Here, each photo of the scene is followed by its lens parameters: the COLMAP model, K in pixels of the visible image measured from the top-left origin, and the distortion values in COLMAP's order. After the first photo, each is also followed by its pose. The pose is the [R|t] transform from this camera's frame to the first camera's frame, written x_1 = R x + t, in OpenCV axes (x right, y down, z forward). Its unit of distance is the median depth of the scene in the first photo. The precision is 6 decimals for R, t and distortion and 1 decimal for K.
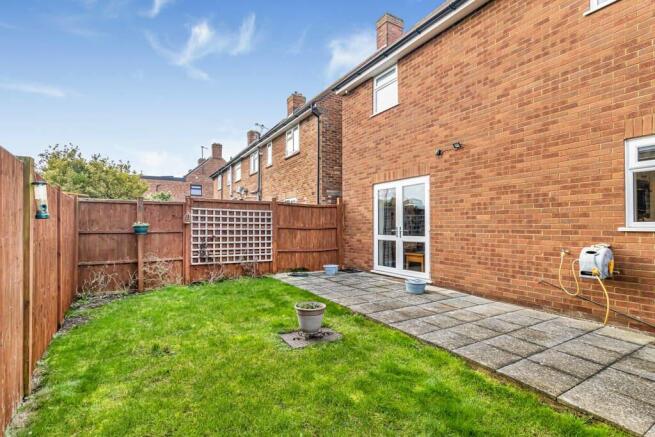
lens RADIAL K [[313.0, 0, 329.0], [0, 313.0, 223.0], [0, 0, 1]] dist [0.005972, 0.000742]
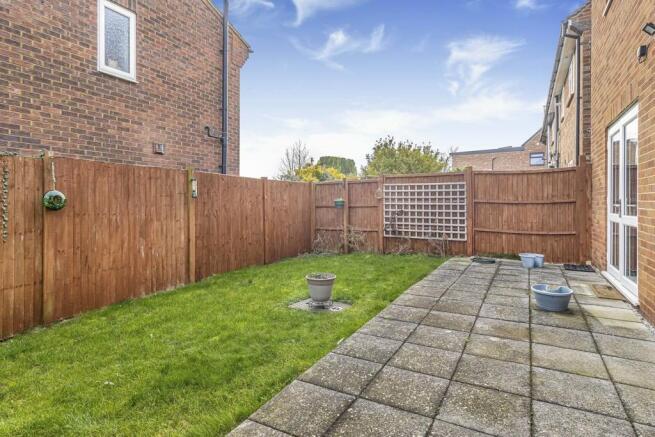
lens RADIAL K [[346.5, 0, 339.9], [0, 346.5, 203.3], [0, 0, 1]] dist [0.004231, 0.000237]
pose [[0.507470, -0.003406, -0.861663, 0.560873], [0.016230, 0.999853, 0.005606, 0.009568], [0.861517, -0.016830, 0.507450, 0.276212]]
